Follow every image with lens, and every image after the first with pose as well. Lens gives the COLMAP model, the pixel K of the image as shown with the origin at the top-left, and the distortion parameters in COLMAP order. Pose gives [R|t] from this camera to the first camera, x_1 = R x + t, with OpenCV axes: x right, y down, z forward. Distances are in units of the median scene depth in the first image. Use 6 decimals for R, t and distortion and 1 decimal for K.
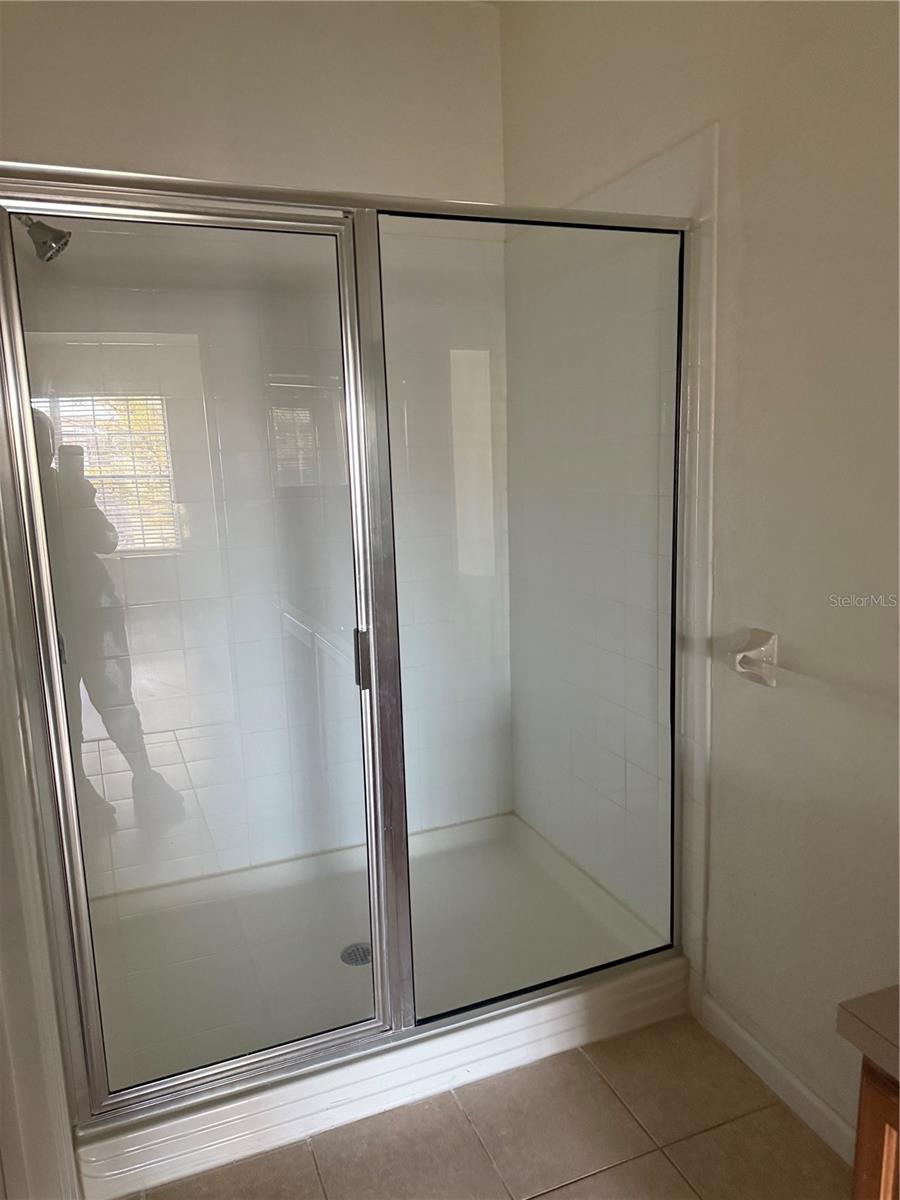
lens RADIAL K [[849.0, 0, 450.0], [0, 849.0, 600.0], [0, 0, 1]] dist [0.077039, -0.060743]
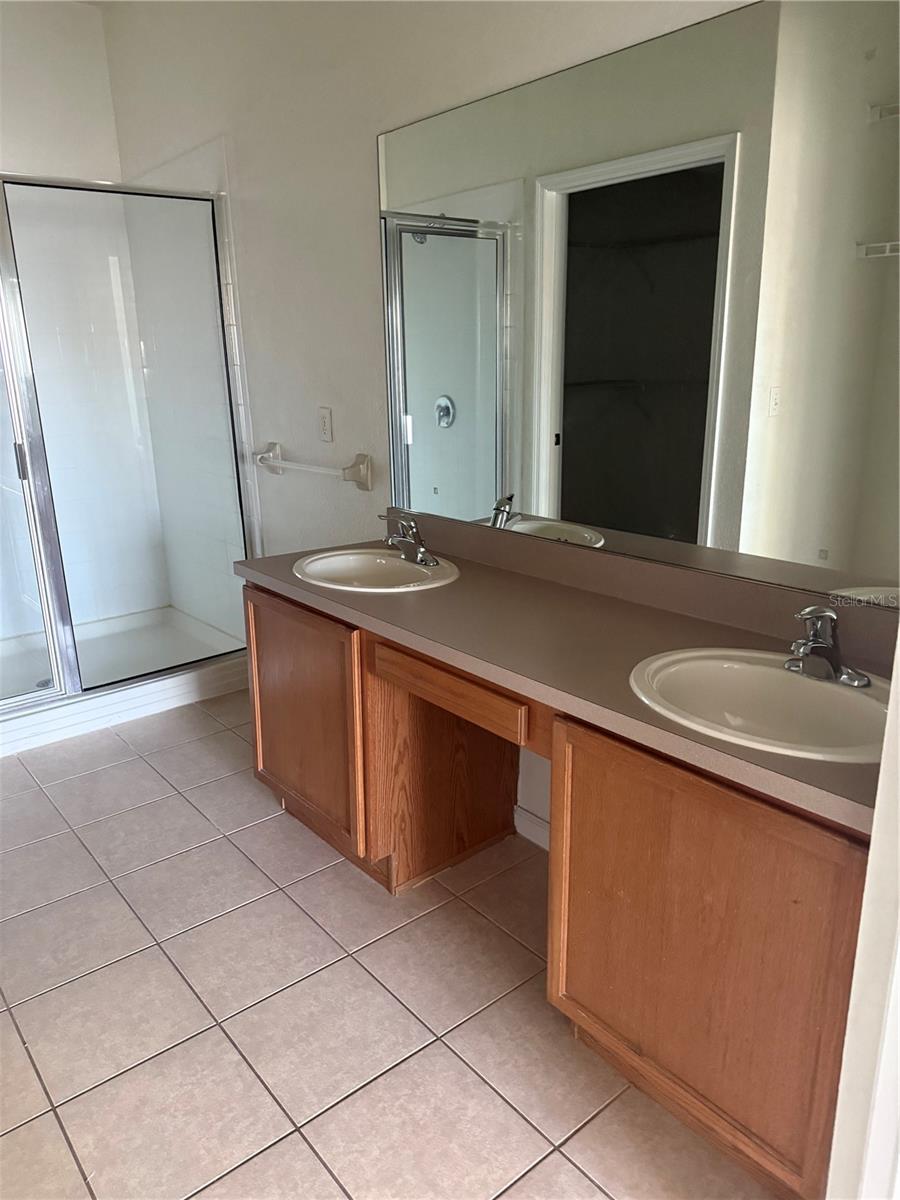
lens RADIAL K [[849.0, 0, 450.0], [0, 849.0, 600.0], [0, 0, 1]] dist [0.077039, -0.060743]
pose [[0.954611, -0.068305, 0.289918, 0.166015], [0.040535, 0.994087, 0.100737, 0.181658], [-0.295085, -0.084413, 0.951735, -0.753187]]
